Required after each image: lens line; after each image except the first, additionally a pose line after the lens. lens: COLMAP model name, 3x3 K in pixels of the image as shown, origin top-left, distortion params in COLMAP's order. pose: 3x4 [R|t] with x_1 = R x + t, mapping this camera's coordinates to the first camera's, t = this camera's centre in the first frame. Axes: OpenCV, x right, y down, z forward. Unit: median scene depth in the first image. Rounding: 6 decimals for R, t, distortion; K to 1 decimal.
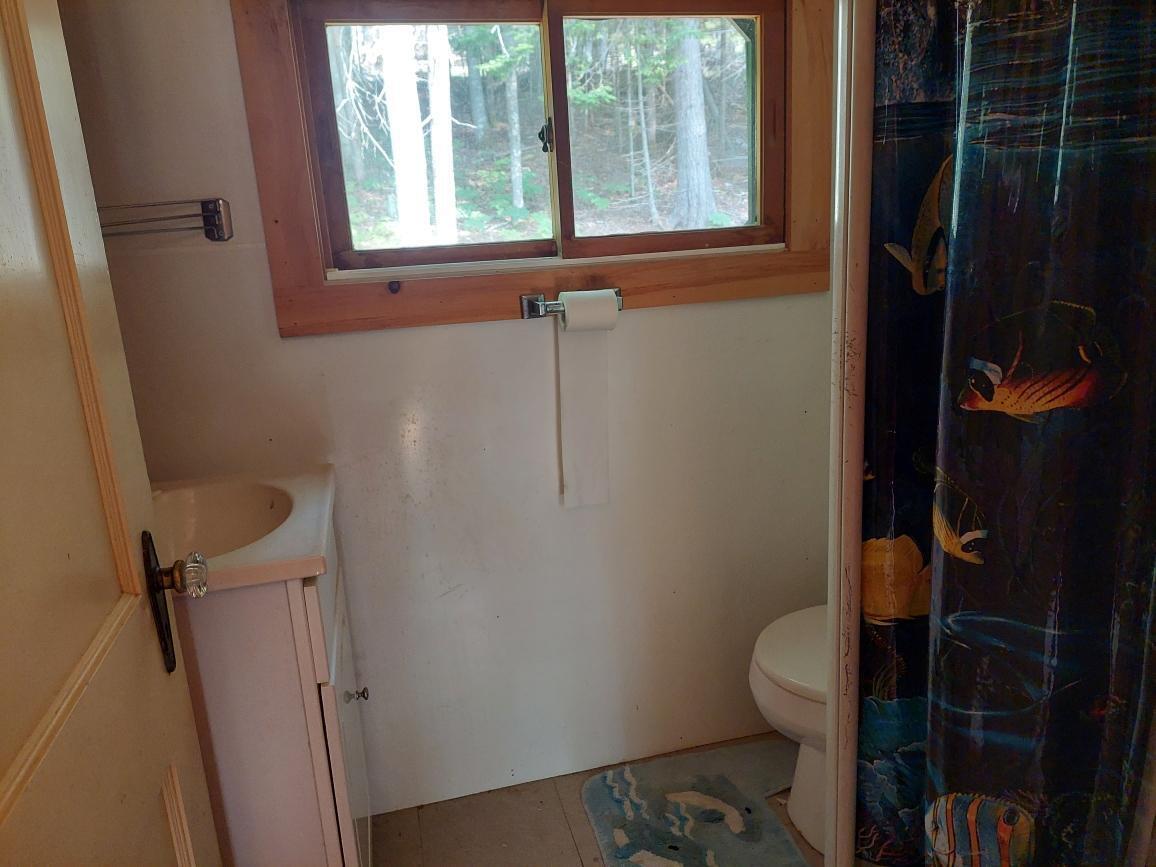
lens RADIAL K [[840.1, 0, 565.9], [0, 840.1, 432.9], [0, 0, 1]] dist [0.053127, -0.026715]
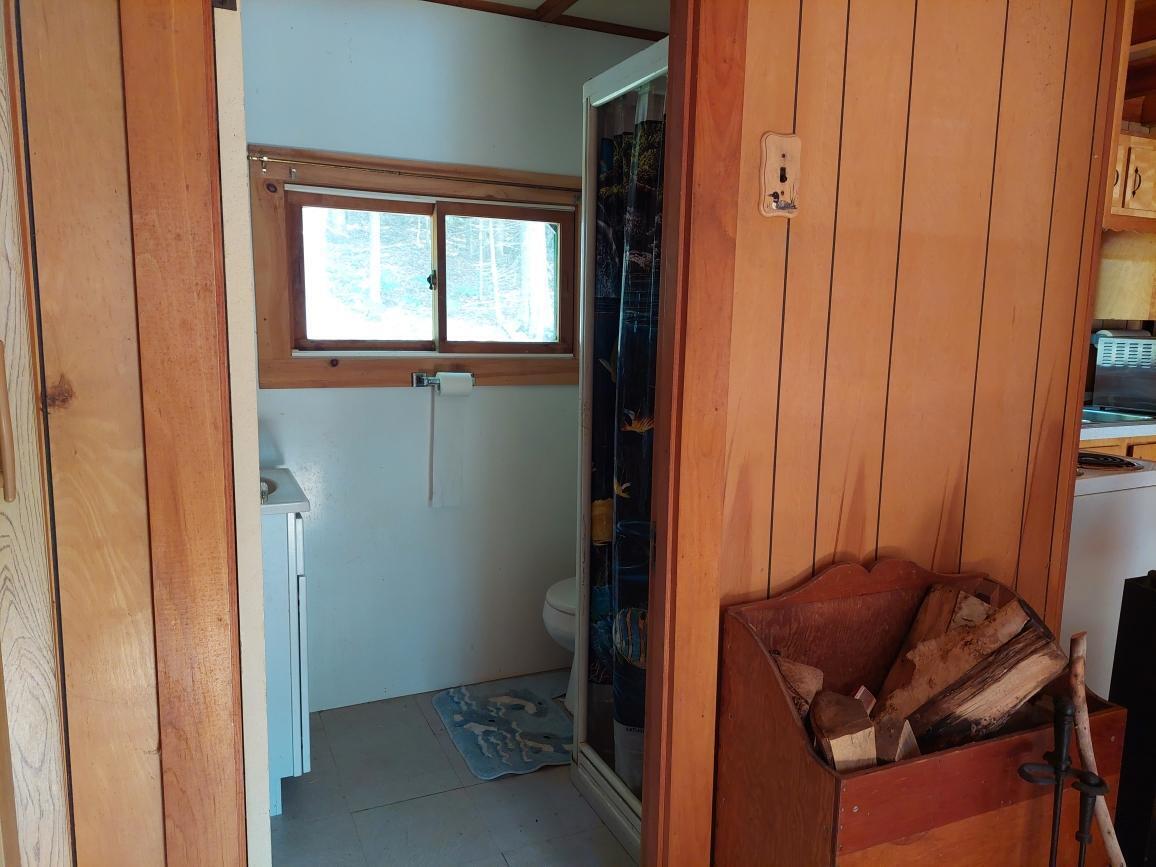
lens RADIAL K [[840.1, 0, 582.6], [0, 840.1, 438.3], [0, 0, 1]] dist [0.053127, -0.026715]
pose [[0.977541, 0.047981, 0.205209, -0.058996], [-0.026052, 0.993781, -0.108262, 0.130728], [-0.209127, 0.100484, 0.972712, -0.647645]]
